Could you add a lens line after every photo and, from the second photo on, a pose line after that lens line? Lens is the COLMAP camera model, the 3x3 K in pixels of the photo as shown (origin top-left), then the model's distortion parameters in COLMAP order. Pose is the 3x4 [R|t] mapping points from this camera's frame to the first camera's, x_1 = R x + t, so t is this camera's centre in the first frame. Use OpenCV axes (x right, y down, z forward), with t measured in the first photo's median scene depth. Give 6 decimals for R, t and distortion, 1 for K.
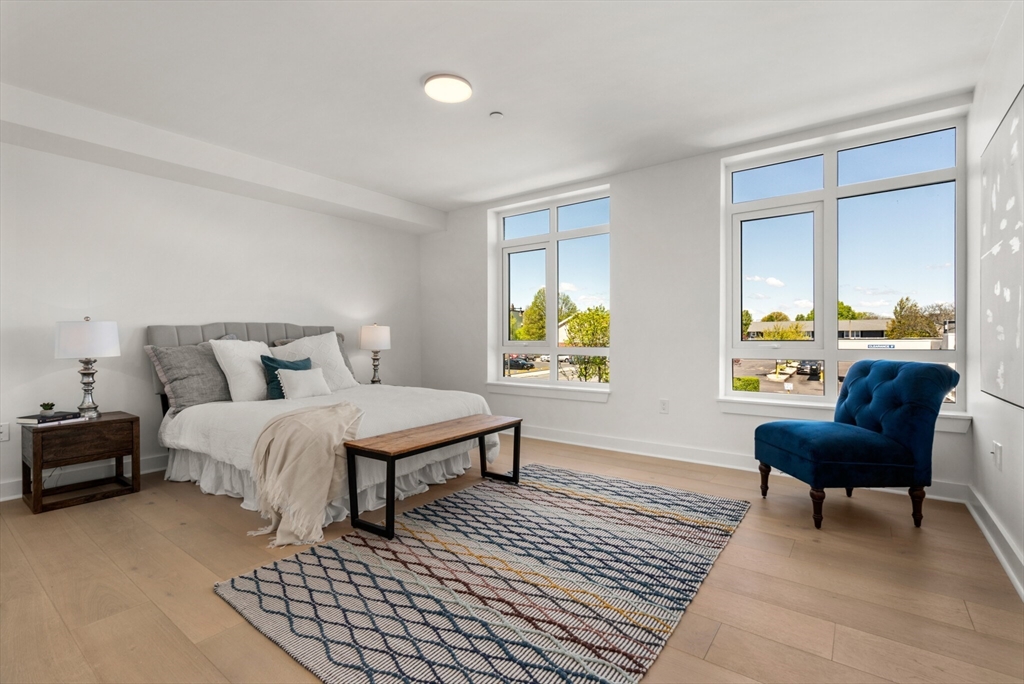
lens RADIAL K [[467.1, 0, 513.1], [0, 467.1, 342.4], [0, 0, 1]] dist [0.003093, -0.000012]
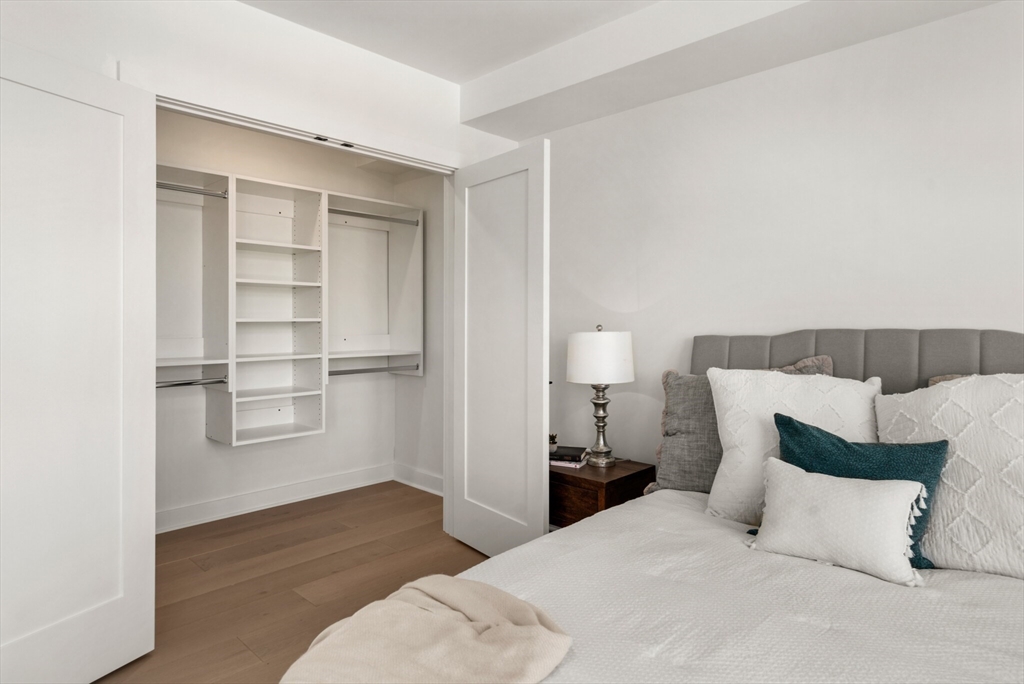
lens RADIAL K [[593.9, 0, 512.6], [0, 593.9, 337.5], [0, 0, 1]] dist [0.022519, -0.000849]
pose [[-0.113233, 0.031571, -0.993067, 0.013303], [-0.010664, 0.999399, 0.032989, -0.064143], [0.993511, 0.014326, -0.112828, 0.963937]]
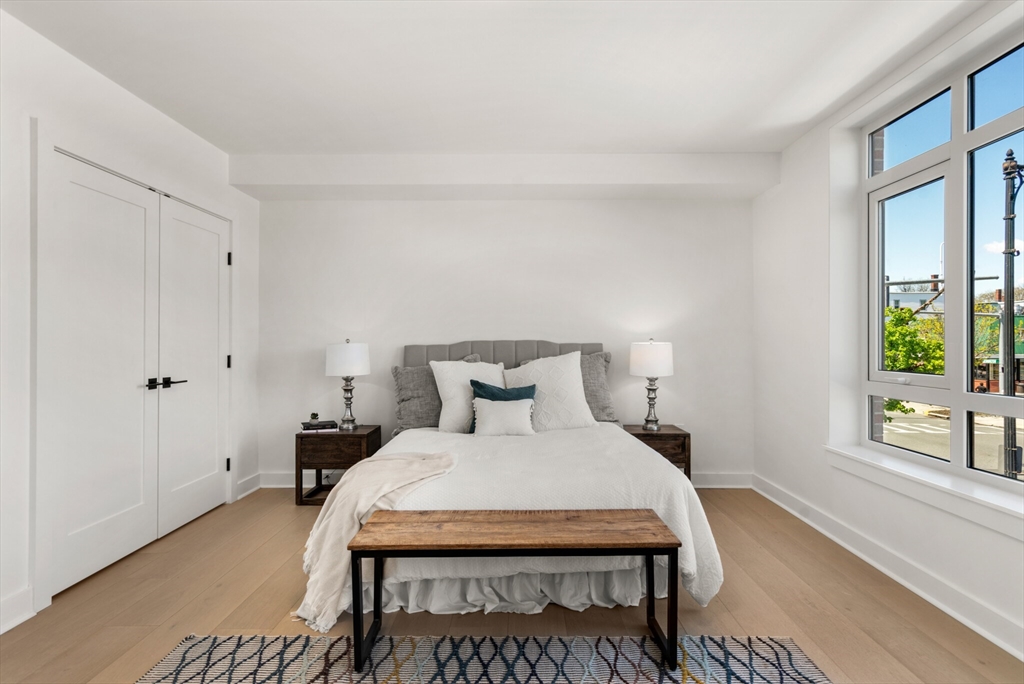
lens RADIAL K [[555.3, 0, 512.0], [0, 555.3, 343.3], [0, 0, 1]] dist [0.007866, 0.002332]
pose [[0.594187, 0.002411, -0.804323, 0.393033], [-0.012212, 0.999907, -0.006025, -0.040560], [0.804234, 0.013402, 0.594161, 0.521698]]
